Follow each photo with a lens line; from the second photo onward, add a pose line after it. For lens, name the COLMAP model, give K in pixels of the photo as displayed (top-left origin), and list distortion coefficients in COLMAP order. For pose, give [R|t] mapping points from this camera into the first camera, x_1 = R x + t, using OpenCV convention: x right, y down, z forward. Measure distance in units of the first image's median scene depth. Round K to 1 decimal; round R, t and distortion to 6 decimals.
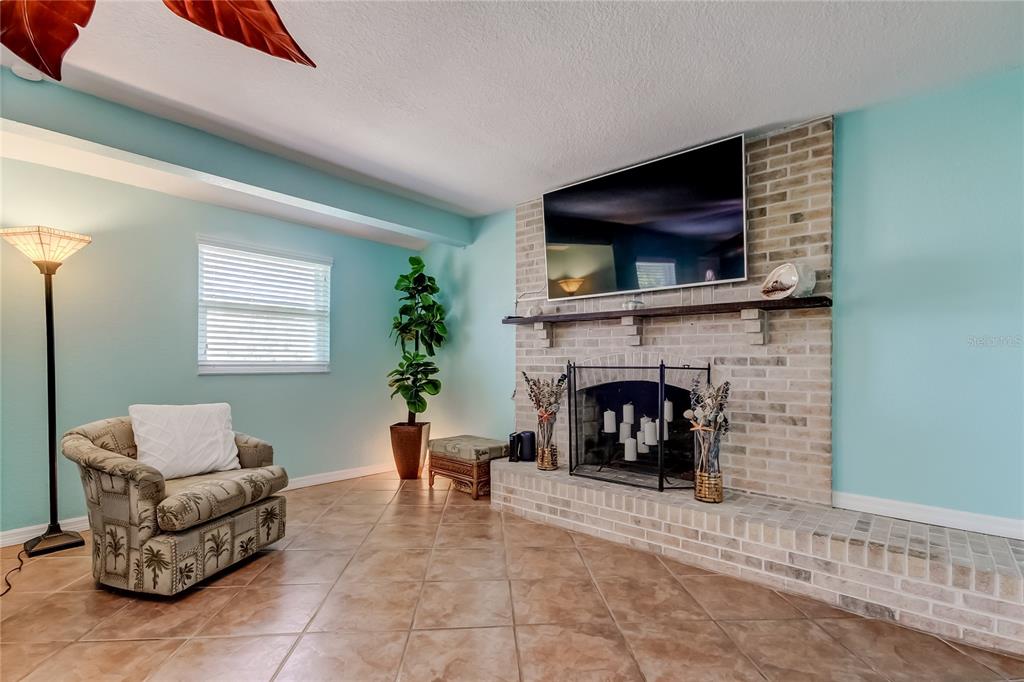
lens RADIAL K [[476.6, 0, 516.1], [0, 476.6, 361.4], [0, 0, 1]] dist [0.021506, -0.001224]
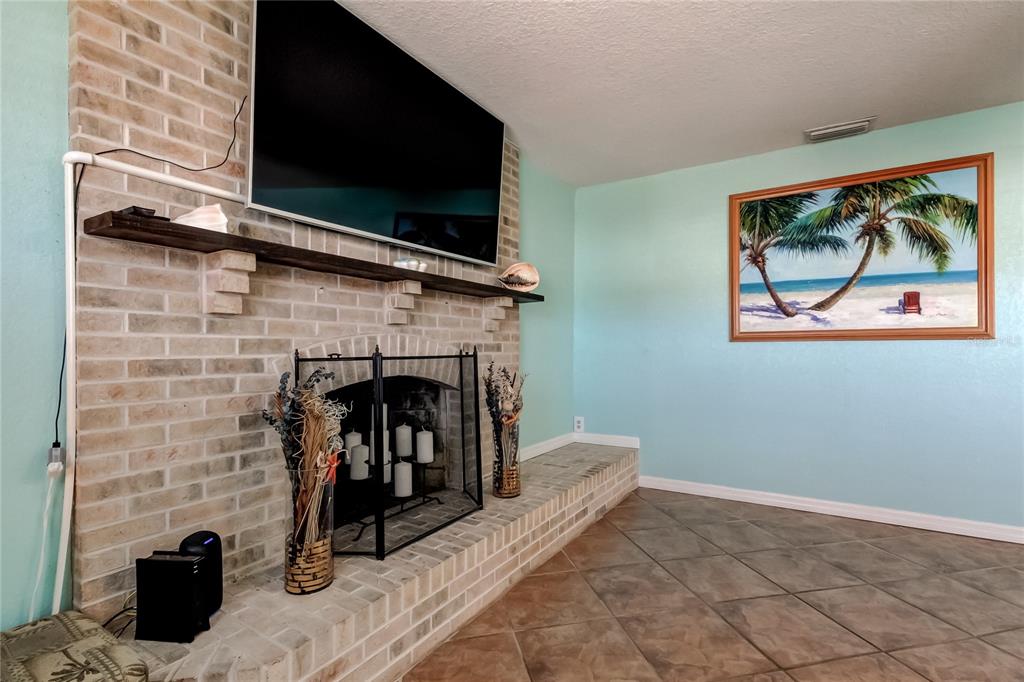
lens RADIAL K [[480.7, 0, 520.0], [0, 480.7, 352.0], [0, 0, 1]] dist [0.019800, -0.000630]
pose [[-0.155297, -0.011690, 0.987799, -0.533029], [-0.000638, 0.999931, 0.011734, -0.002740], [-0.987868, 0.001192, -0.155294, 1.111704]]
